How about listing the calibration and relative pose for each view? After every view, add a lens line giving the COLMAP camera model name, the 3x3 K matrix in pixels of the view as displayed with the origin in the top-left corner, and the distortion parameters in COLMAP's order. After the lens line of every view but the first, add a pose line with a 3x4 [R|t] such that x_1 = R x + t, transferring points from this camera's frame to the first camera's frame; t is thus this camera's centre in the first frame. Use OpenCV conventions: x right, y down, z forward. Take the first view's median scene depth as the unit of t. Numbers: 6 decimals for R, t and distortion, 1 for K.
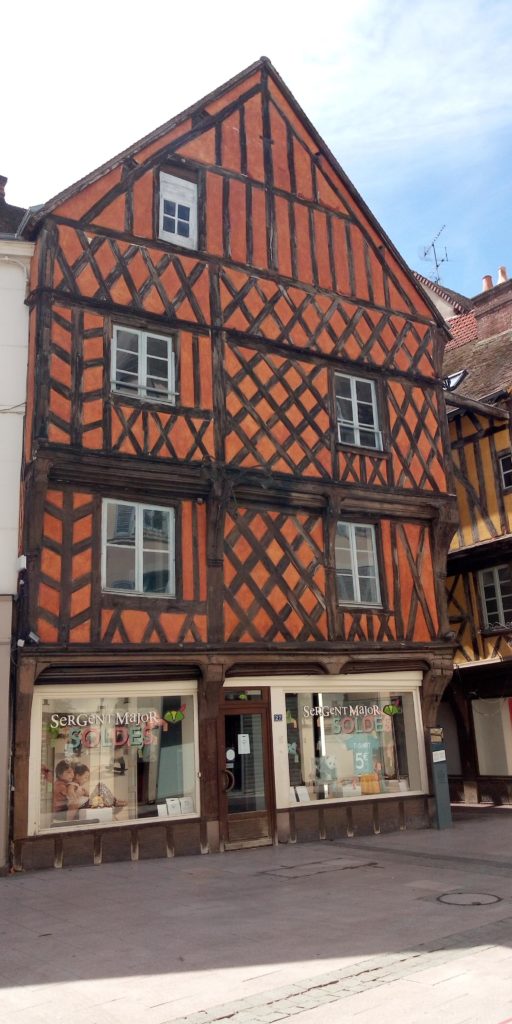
lens RADIAL K [[803.9, 0, 256.0], [0, 803.9, 512.0], [0, 0, 1]] dist [0.068760, -0.090256]
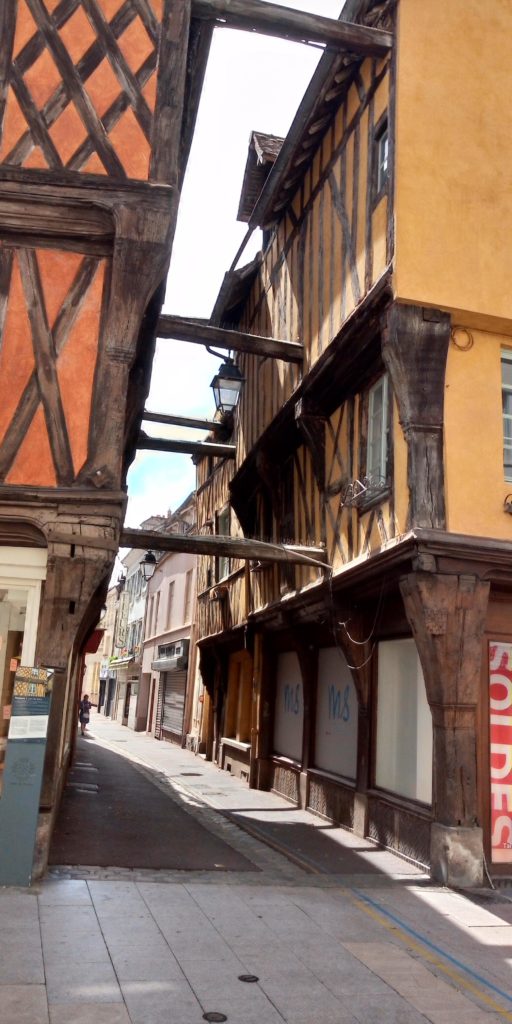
lens RADIAL K [[803.9, 0, 256.0], [0, 803.9, 512.0], [0, 0, 1]] dist [0.068760, -0.090256]
pose [[0.911886, 0.004361, -0.410420, 0.499107], [0.013816, 0.999051, 0.041313, 0.152694], [0.410210, -0.043343, 0.910960, 0.601363]]
